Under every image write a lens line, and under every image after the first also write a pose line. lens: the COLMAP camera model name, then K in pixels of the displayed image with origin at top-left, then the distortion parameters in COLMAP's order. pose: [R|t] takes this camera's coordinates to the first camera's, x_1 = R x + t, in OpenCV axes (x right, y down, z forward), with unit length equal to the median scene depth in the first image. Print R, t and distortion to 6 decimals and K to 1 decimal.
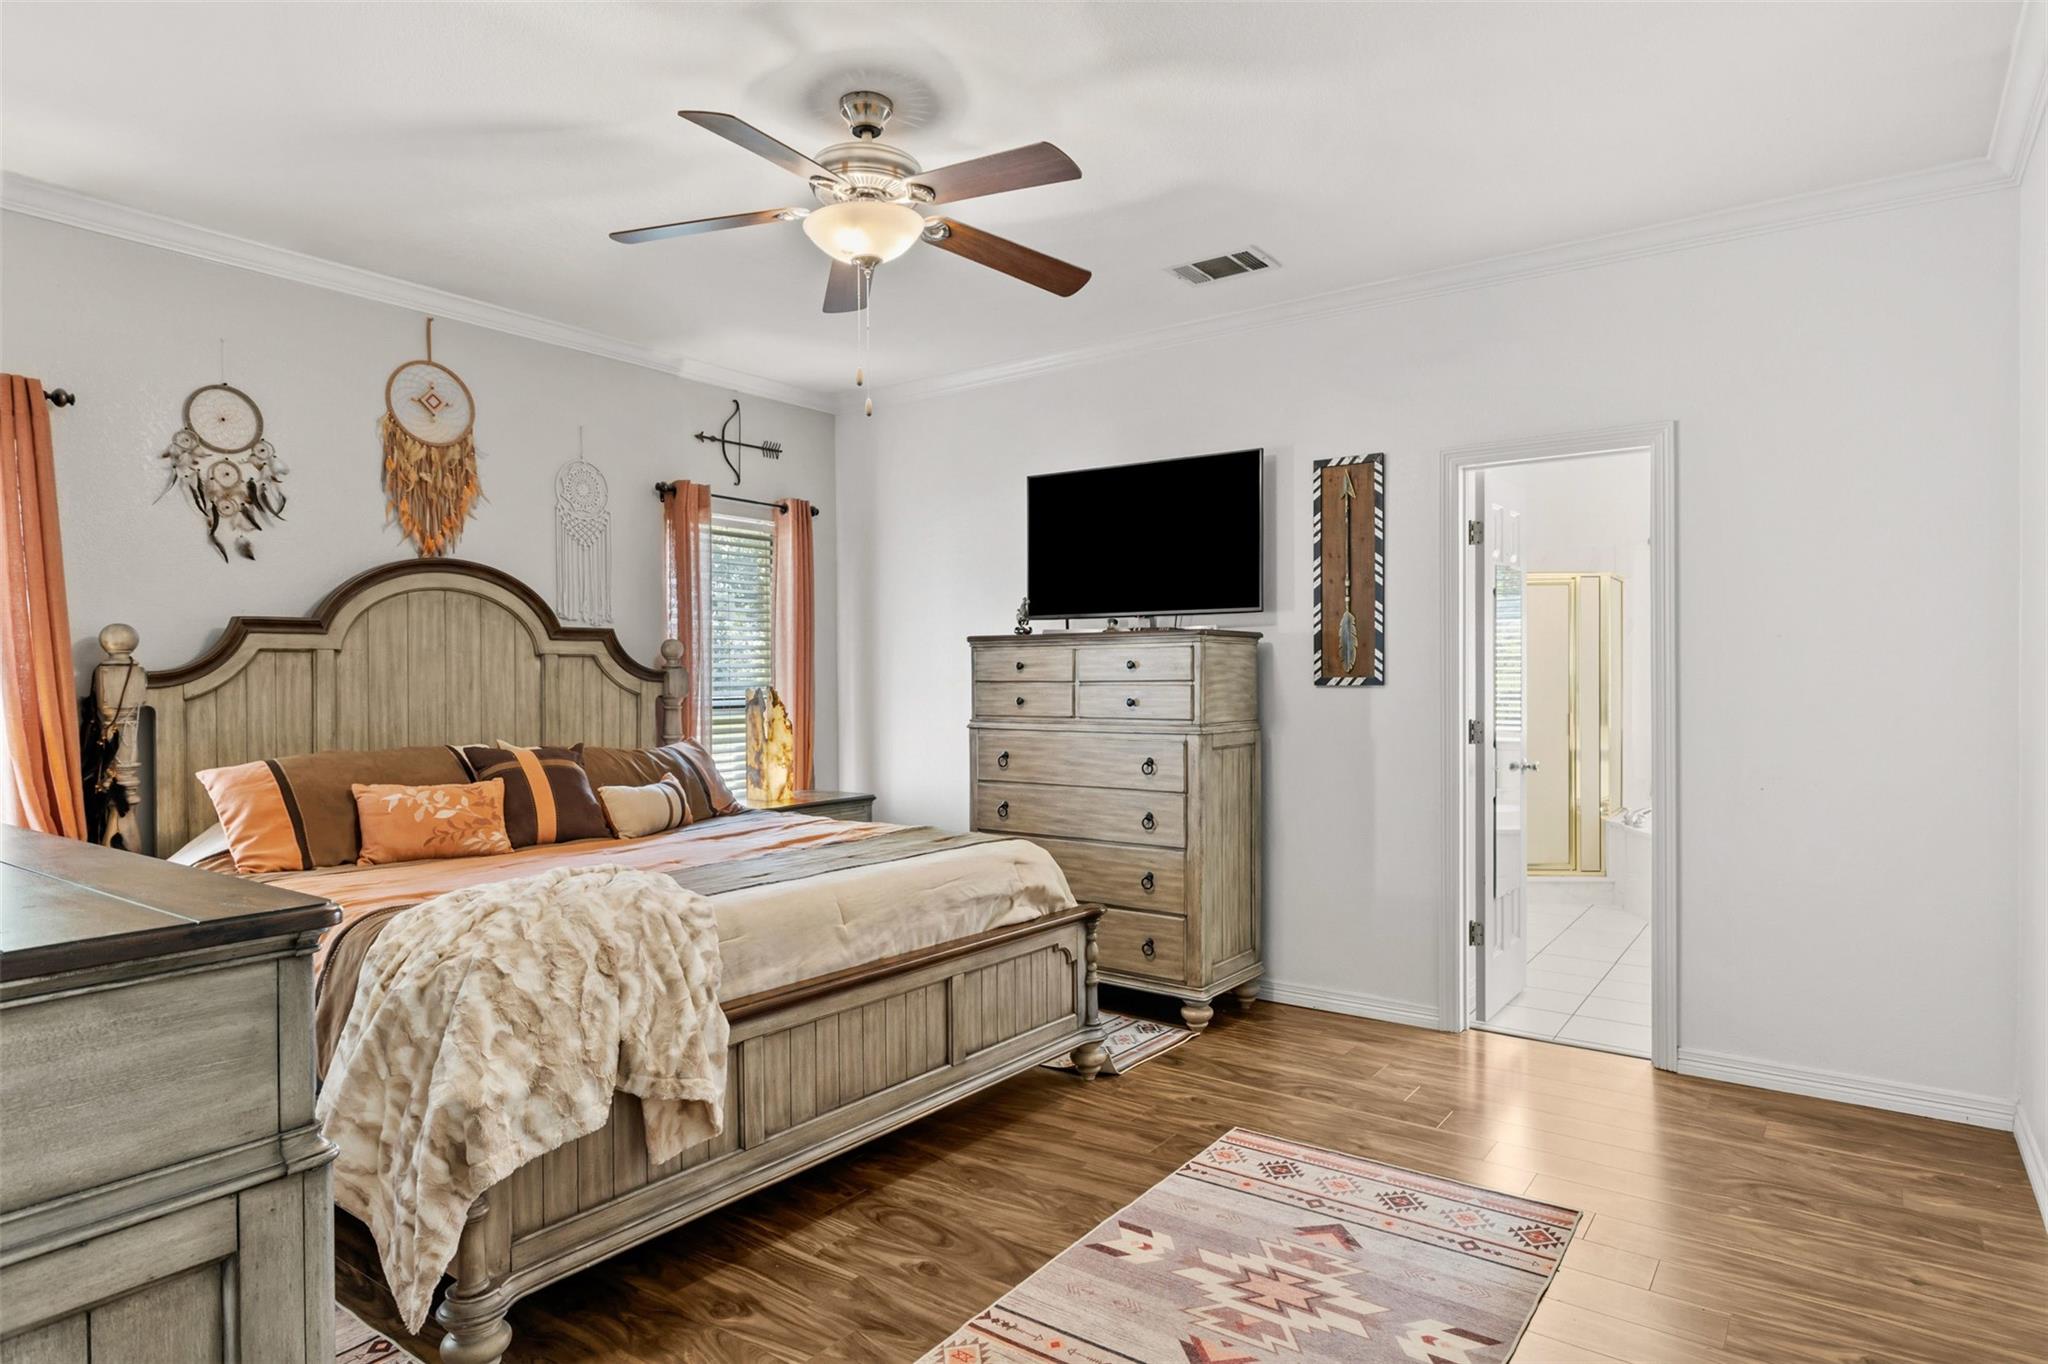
lens RADIAL K [[1183.1, 0, 1021.2], [0, 1183.1, 696.5], [0, 0, 1]] dist [0.017262, -0.000739]
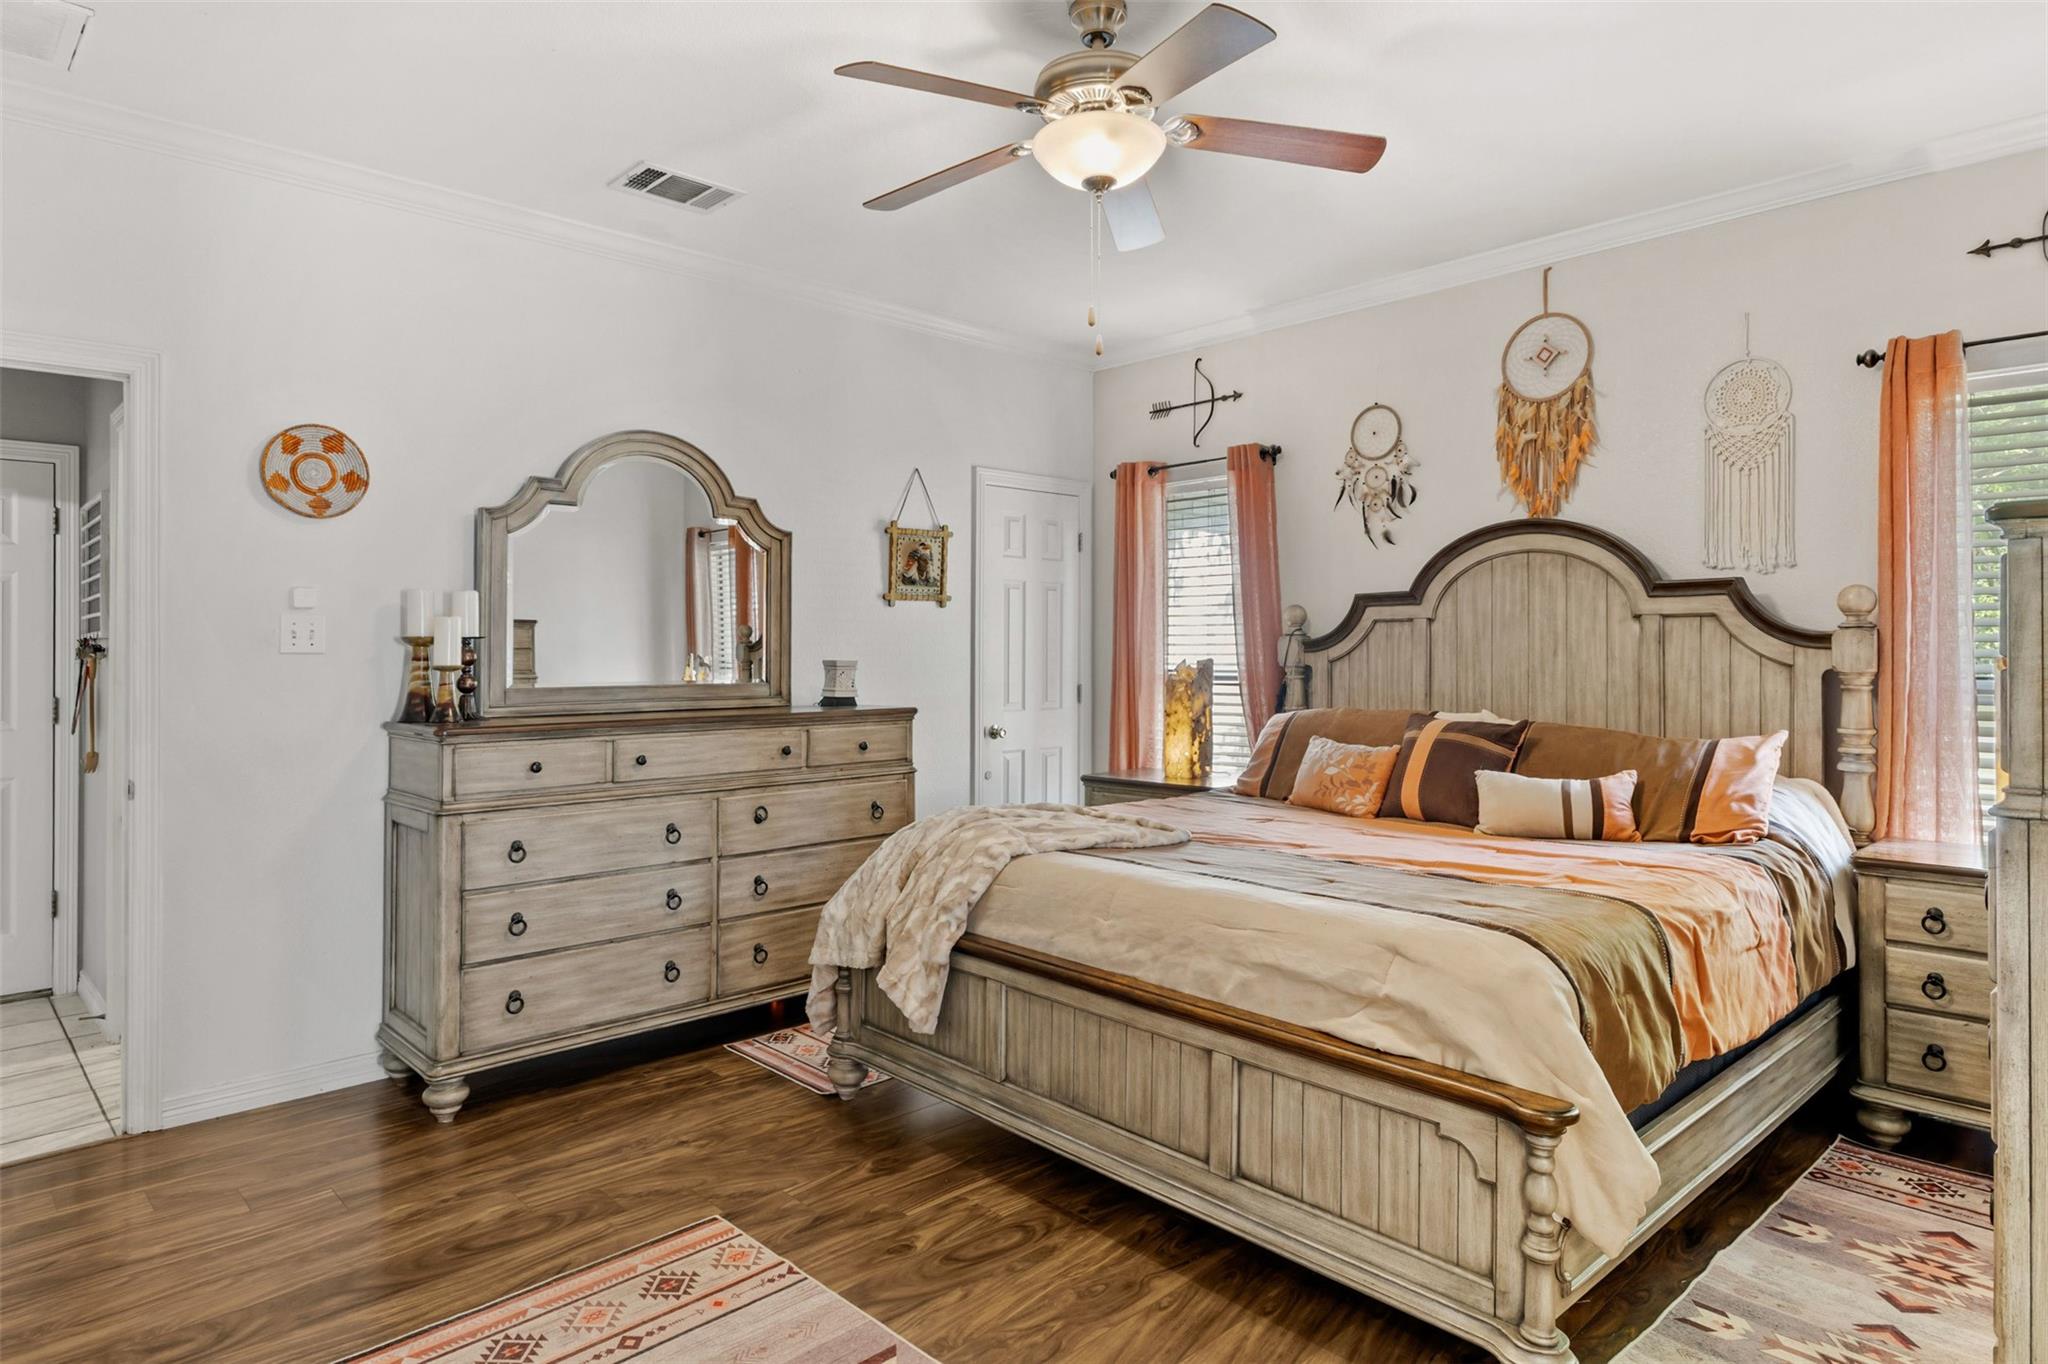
lens RADIAL K [[1183.1, 0, 1001.7], [0, 1183.1, 624.1], [0, 0, 1]] dist [0.017262, -0.000739]
pose [[-0.194365, -0.010784, -0.980870, 0.562857], [-0.008698, 0.999919, -0.009270, -0.019751], [0.980891, 0.006730, -0.194443, 0.809182]]
